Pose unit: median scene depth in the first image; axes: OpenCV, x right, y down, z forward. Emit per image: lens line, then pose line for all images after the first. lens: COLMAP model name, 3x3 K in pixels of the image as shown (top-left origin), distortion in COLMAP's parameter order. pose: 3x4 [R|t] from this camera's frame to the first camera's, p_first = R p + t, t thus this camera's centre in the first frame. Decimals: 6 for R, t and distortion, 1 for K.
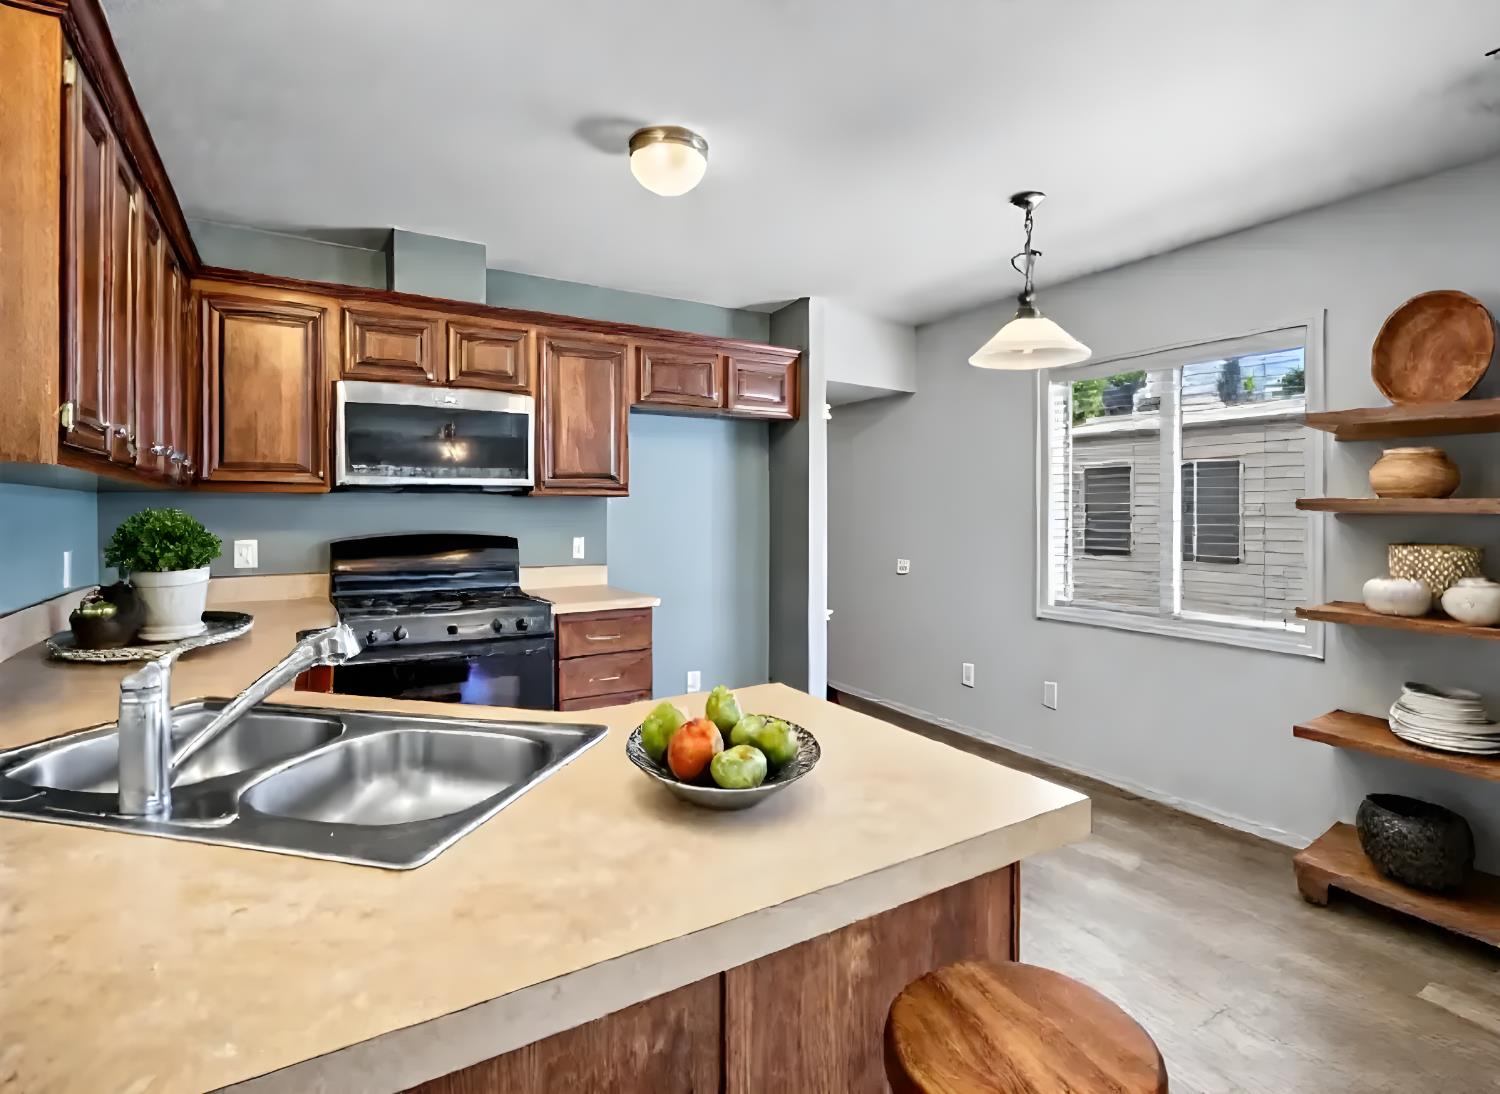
lens RADIAL K [[739.2, 0, 746.6], [0, 739.2, 524.5], [0, 0, 1]] dist [-0.002184, -0.000719]
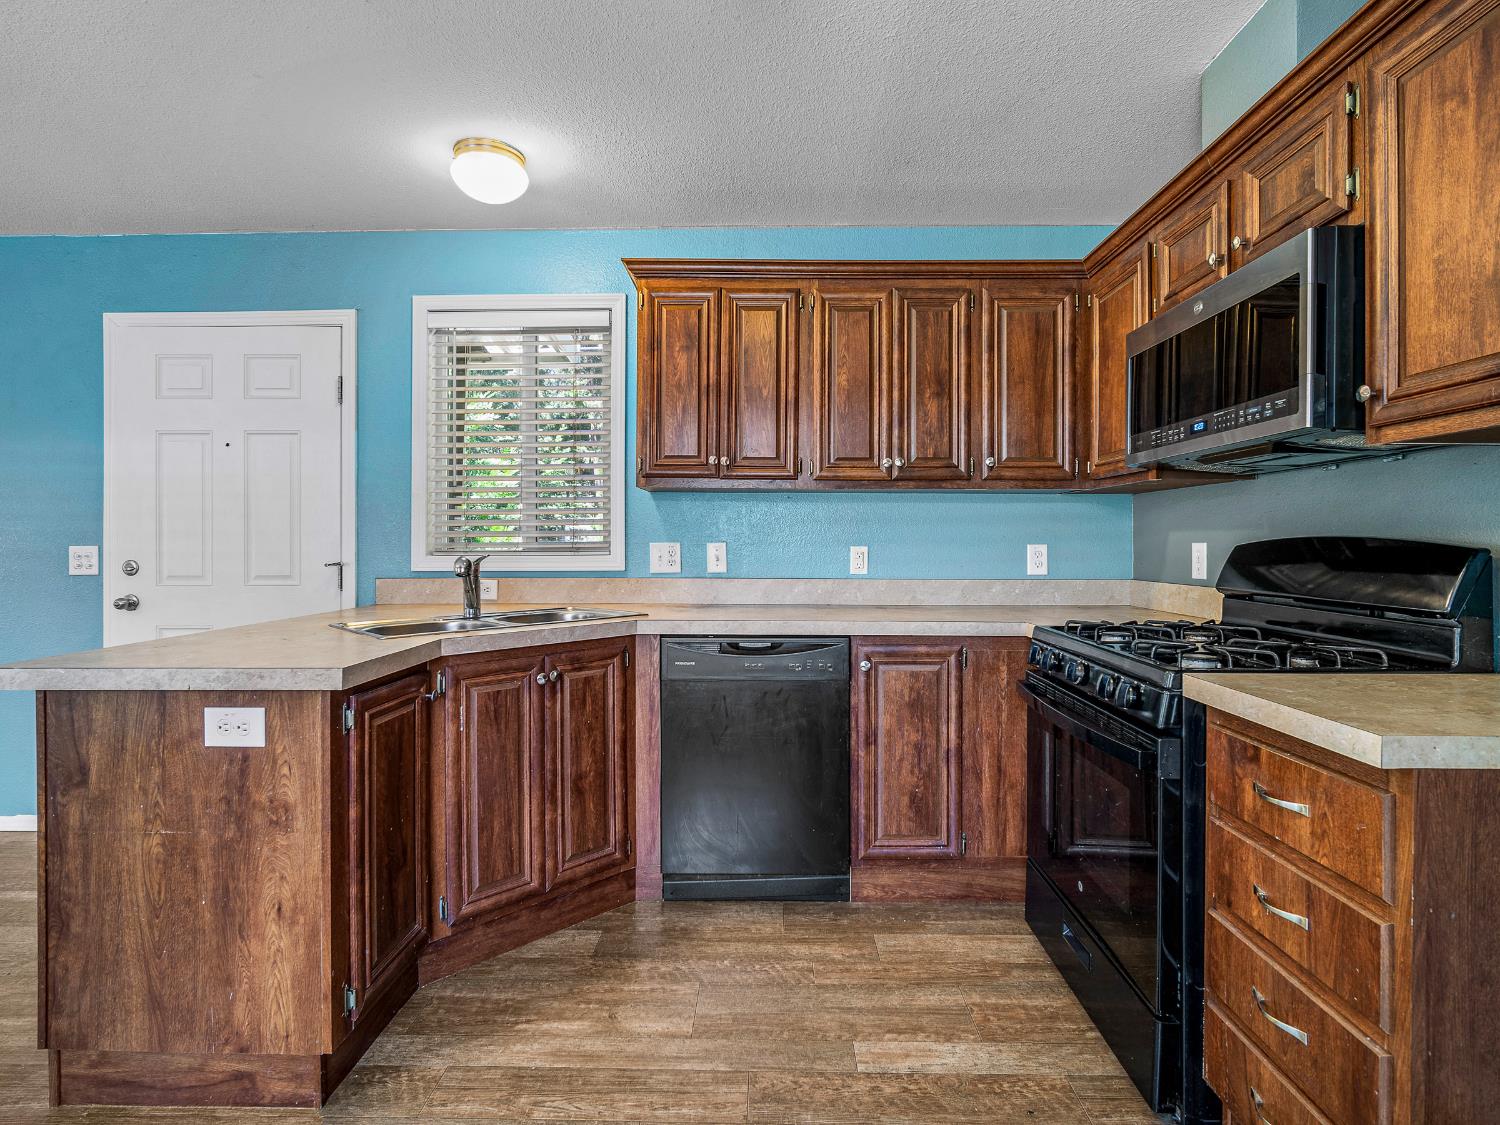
lens RADIAL K [[741.6, 0, 757.9], [0, 741.6, 541.0], [0, 0, 1]] dist [-0.009127, 0.002193]
pose [[-0.534686, -0.000690, -0.845051, 0.237439], [-0.014768, 0.999855, 0.008527, 0.016273], [0.844922, 0.017039, -0.534618, 0.815563]]
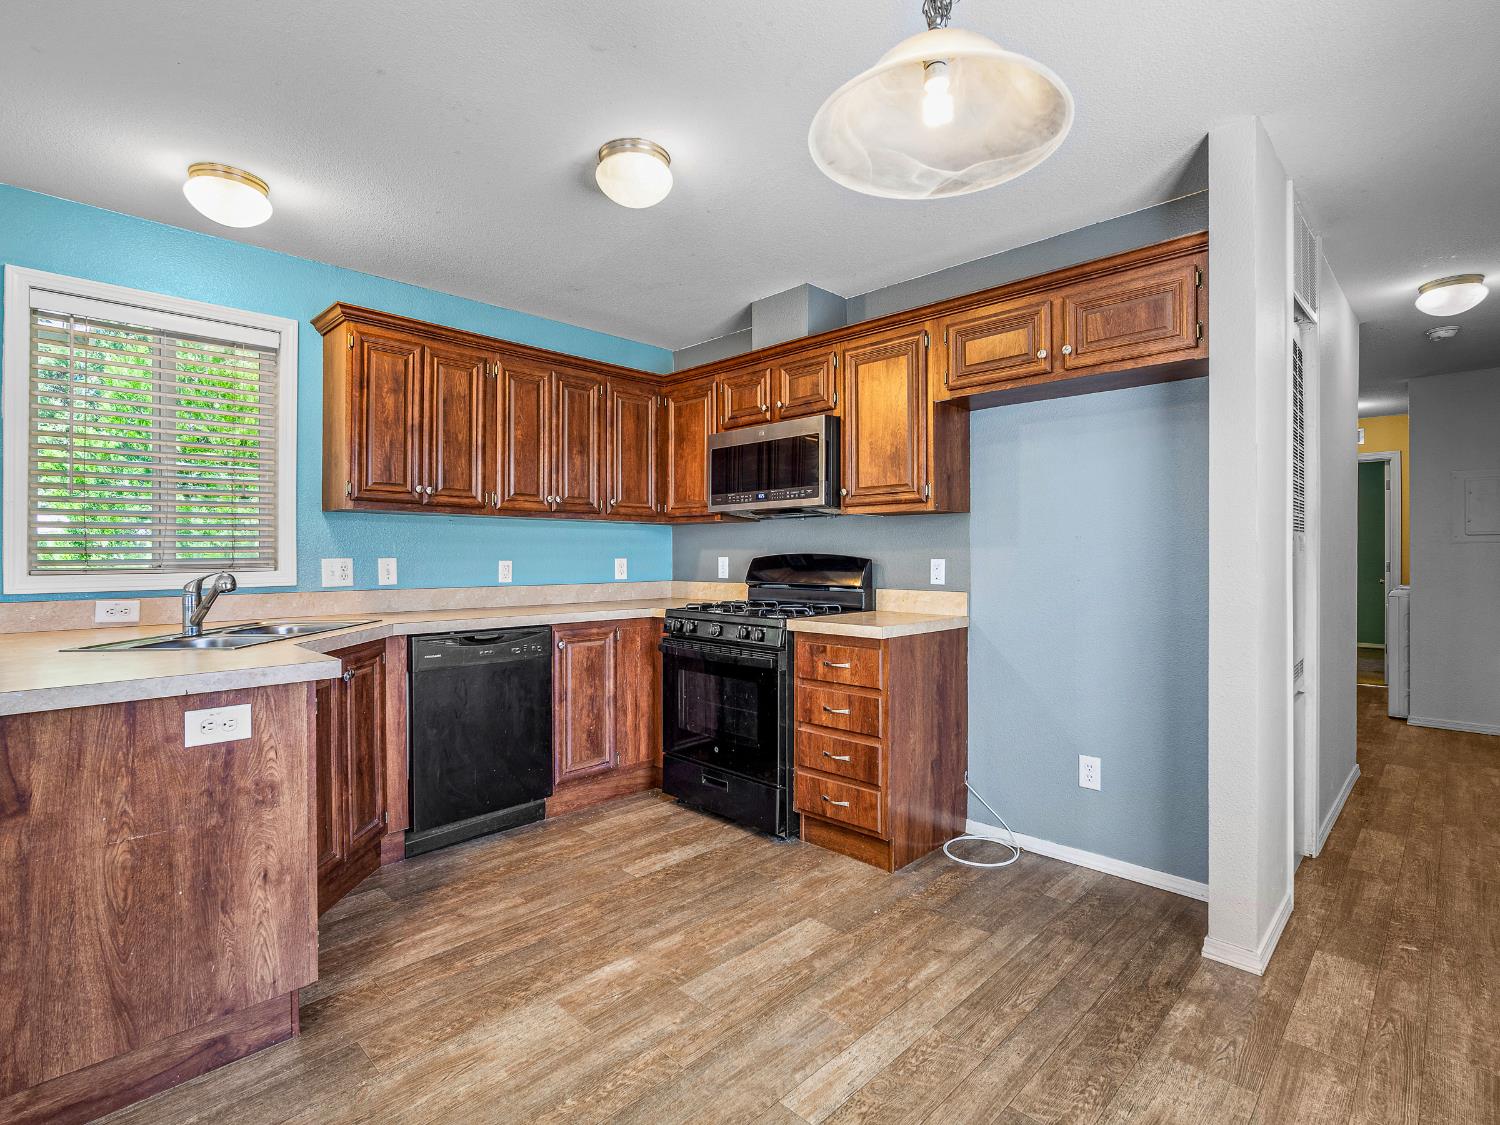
lens RADIAL K [[736.4, 0, 750.9], [0, 736.4, 553.2], [0, 0, 1]] dist [-0.002303, 0.000391]
pose [[0.240579, -0.002968, -0.970625, 0.563772], [-0.014358, 0.999875, -0.006616, 0.018901], [0.970523, 0.015528, 0.240507, 0.566293]]
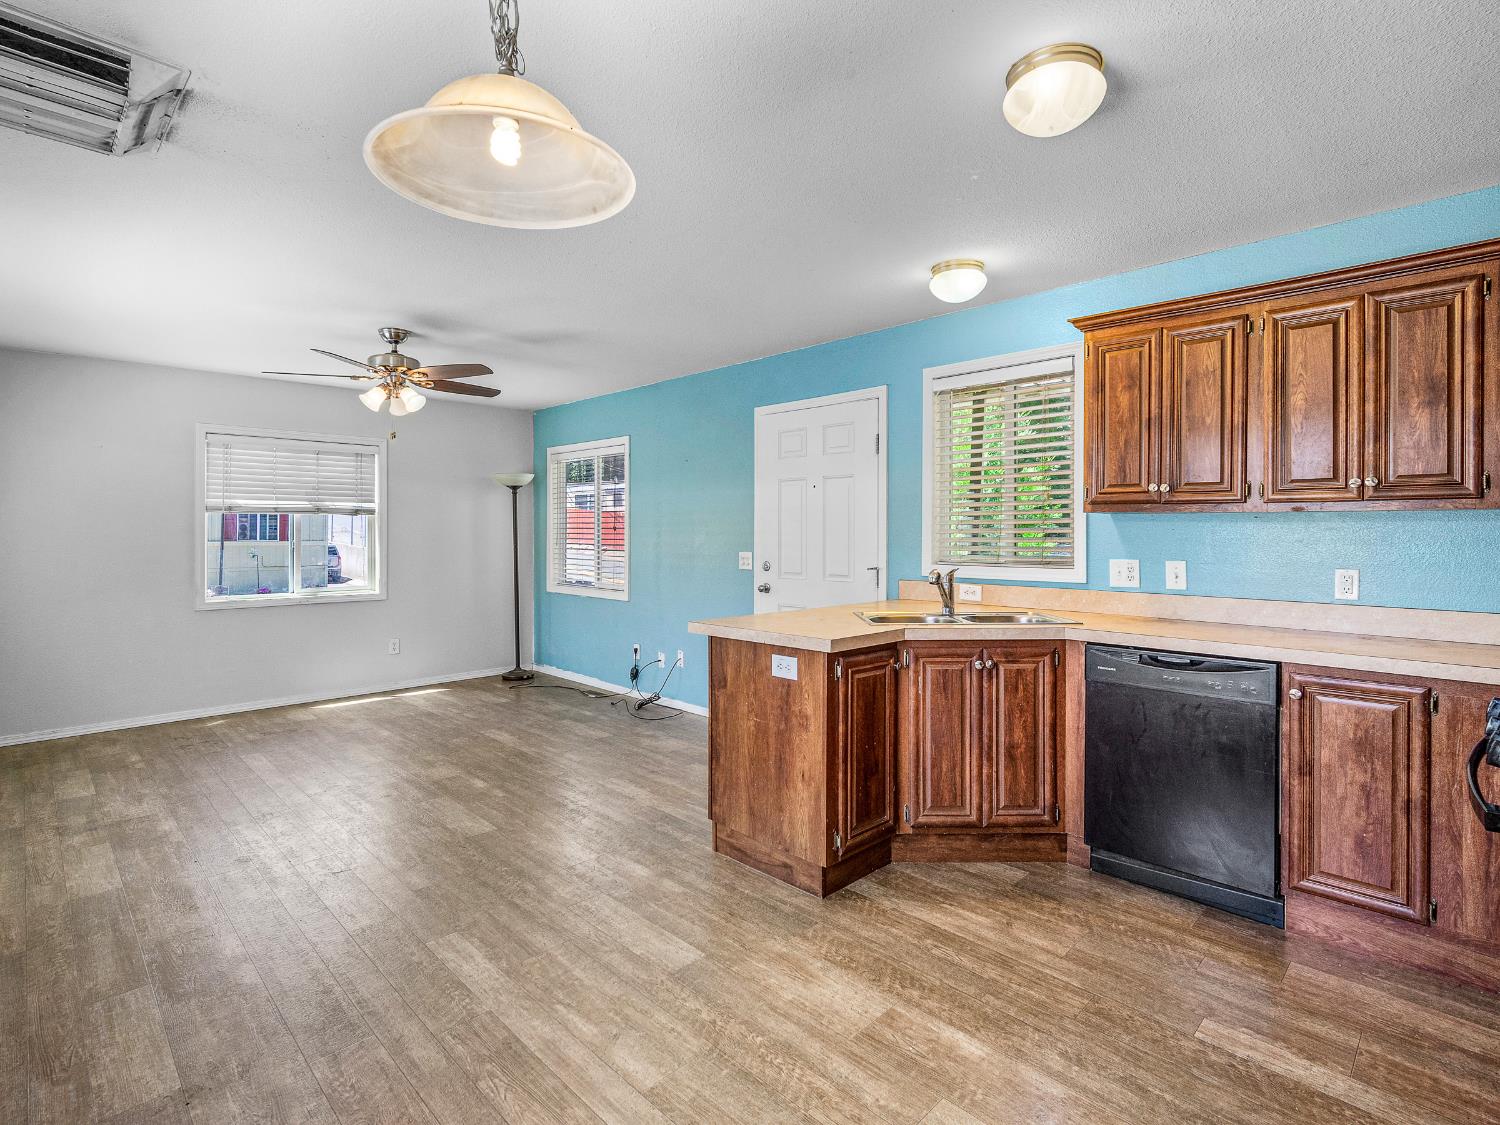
lens RADIAL K [[743.0, 0, 756.3], [0, 743.0, 530.8], [0, 0, 1]] dist [-0.003869, 0.000548]
pose [[-0.971358, -0.003702, -0.237591, 0.247987], [-0.007280, 0.999873, 0.014186, -0.016846], [0.237508, 0.015510, -0.971262, 1.053044]]
